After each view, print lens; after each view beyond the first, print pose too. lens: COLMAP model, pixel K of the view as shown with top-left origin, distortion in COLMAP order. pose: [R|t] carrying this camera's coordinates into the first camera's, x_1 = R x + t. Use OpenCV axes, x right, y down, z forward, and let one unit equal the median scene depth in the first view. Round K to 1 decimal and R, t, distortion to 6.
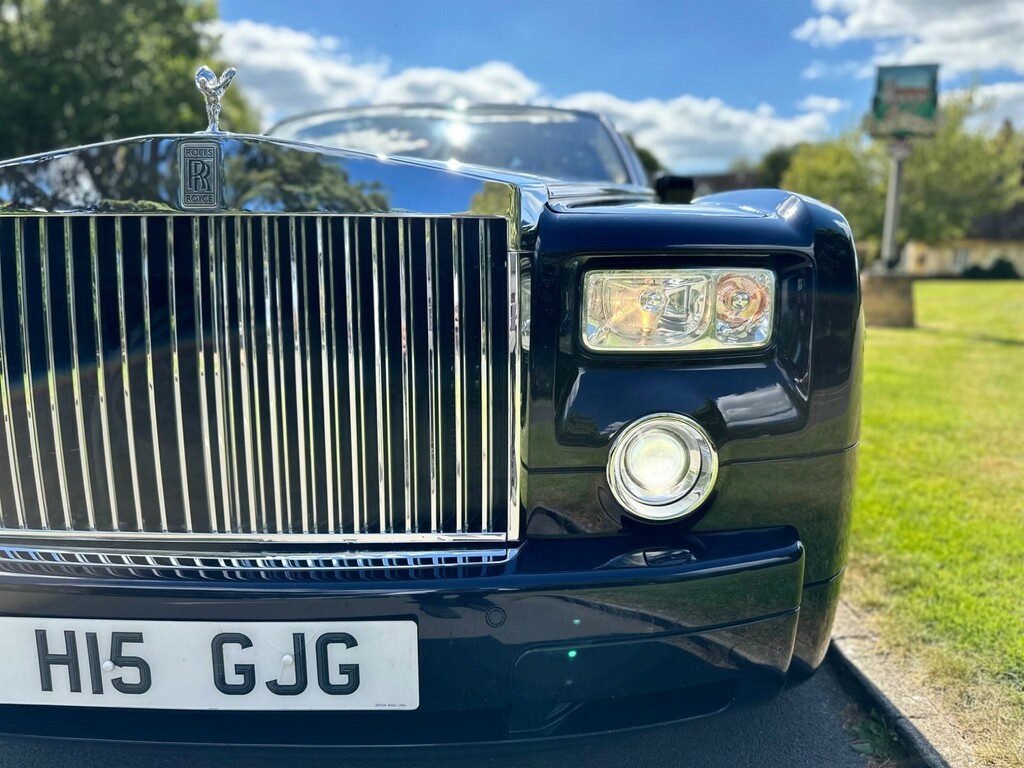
lens RADIAL K [[739.8, 0, 509.4], [0, 739.8, 367.9], [0, 0, 1]] dist [0.003464, -0.002913]
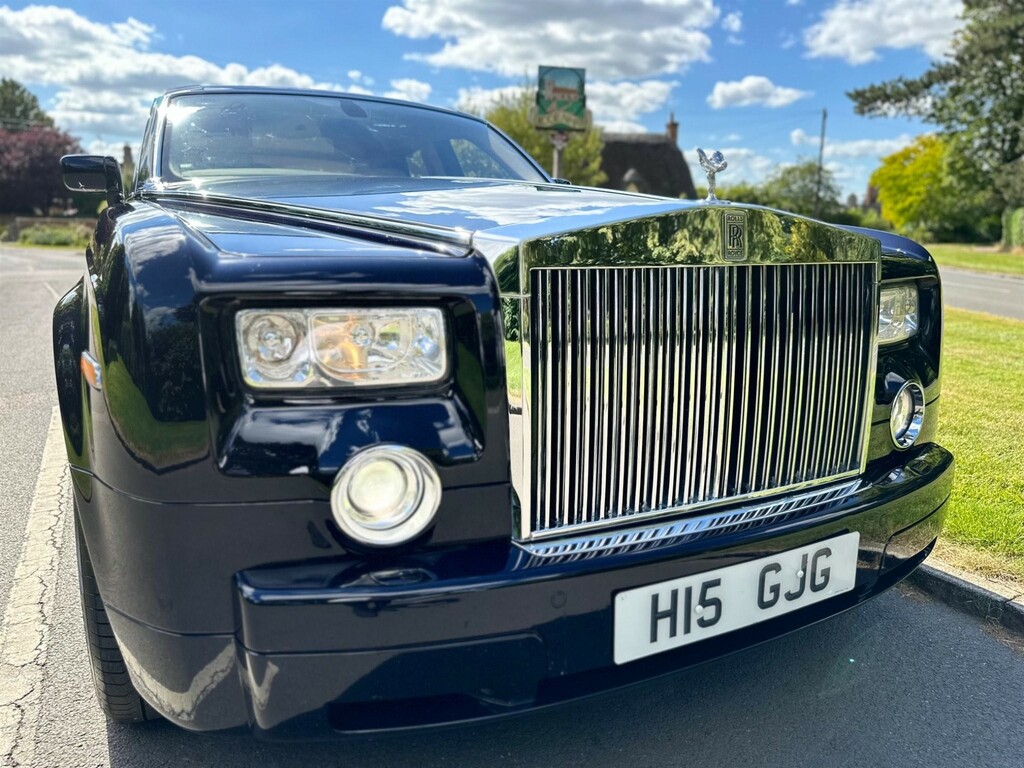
lens RADIAL K [[739.8, 0, 509.4], [0, 739.8, 367.9], [0, 0, 1]] dist [0.003464, -0.002913]
pose [[0.875419, -0.083350, 0.476125, -1.414780], [0.062678, 0.996279, 0.059166, -0.119051], [-0.479284, -0.021953, 0.877385, 0.025390]]
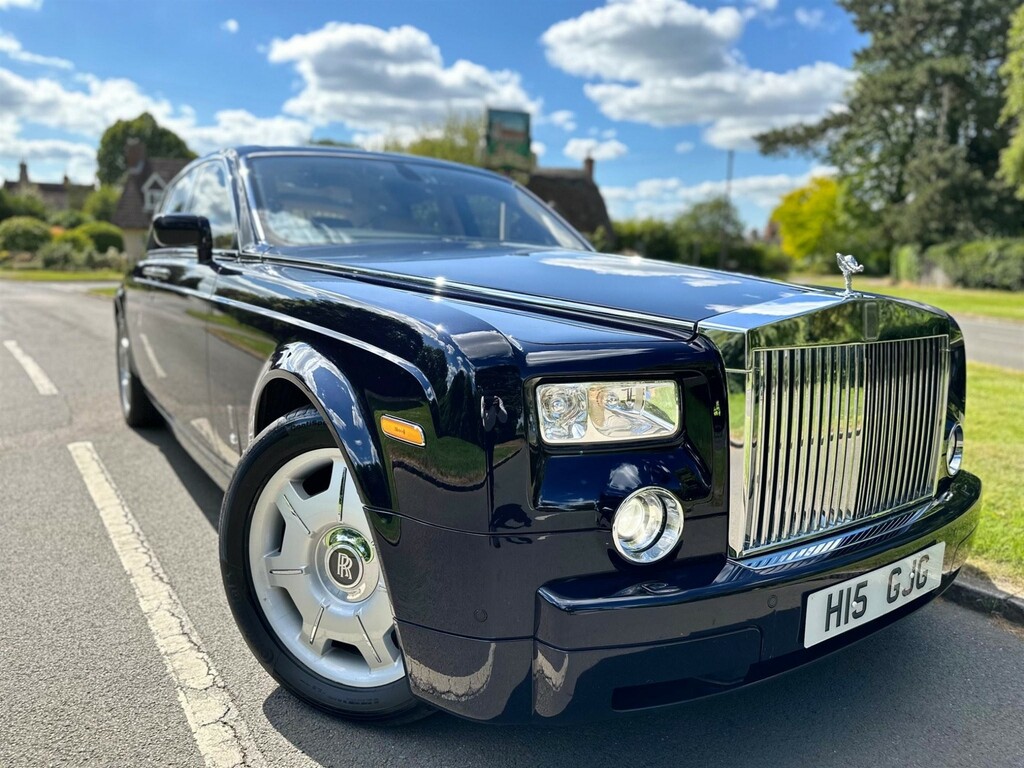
lens RADIAL K [[735.8, 0, 512.0], [0, 735.8, 384.0], [0, 0, 1]] dist [-0.005067, -0.002940]
pose [[0.814686, -0.085112, 0.573622, -2.116089], [0.068716, 0.996370, 0.050244, -0.246770], [-0.575816, -0.001516, 0.817578, 0.065529]]
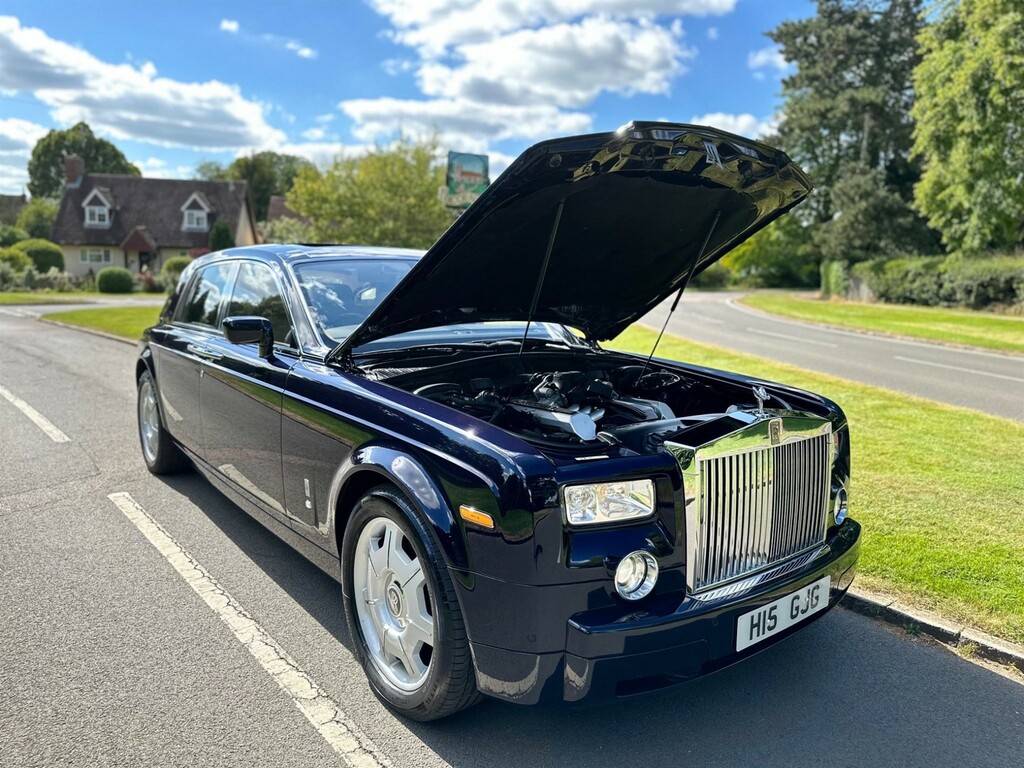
lens RADIAL K [[739.8, 0, 509.4], [0, 739.8, 367.9], [0, 0, 1]] dist [0.003464, -0.002913]
pose [[0.769623, -0.073185, 0.634290, -2.821766], [0.076633, 0.996816, 0.022030, -0.612425], [-0.633883, 0.031652, 0.772781, -0.461060]]
